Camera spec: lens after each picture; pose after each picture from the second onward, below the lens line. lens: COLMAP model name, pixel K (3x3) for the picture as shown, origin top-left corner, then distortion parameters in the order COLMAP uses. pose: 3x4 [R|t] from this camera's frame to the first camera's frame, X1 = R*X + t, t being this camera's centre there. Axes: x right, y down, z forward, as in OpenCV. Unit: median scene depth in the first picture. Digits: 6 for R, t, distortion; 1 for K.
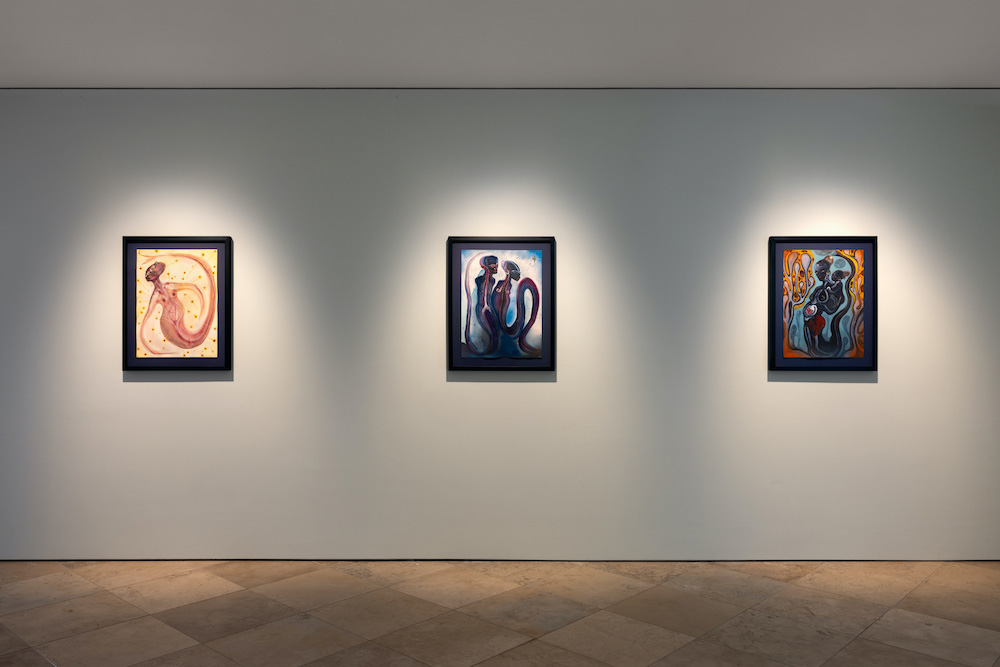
lens RADIAL K [[848.9, 0, 497.5], [0, 848.9, 338.7], [0, 0, 1]] dist [-0.002719, 0.001907]
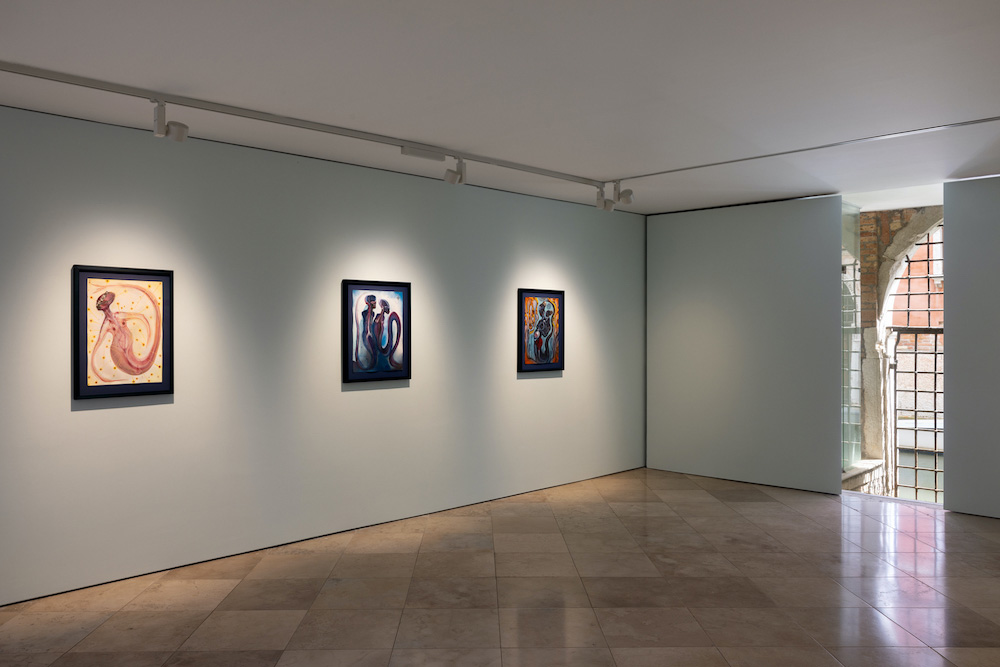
lens RADIAL K [[744.7, 0, 502.0], [0, 744.7, 341.5], [0, 0, 1]] dist [0.008197, 0.002176]
pose [[0.728409, -0.013195, 0.685015, -0.667718], [0.030833, 0.999433, -0.013535, -0.003066], [-0.684448, 0.030980, 0.728403, 0.010296]]
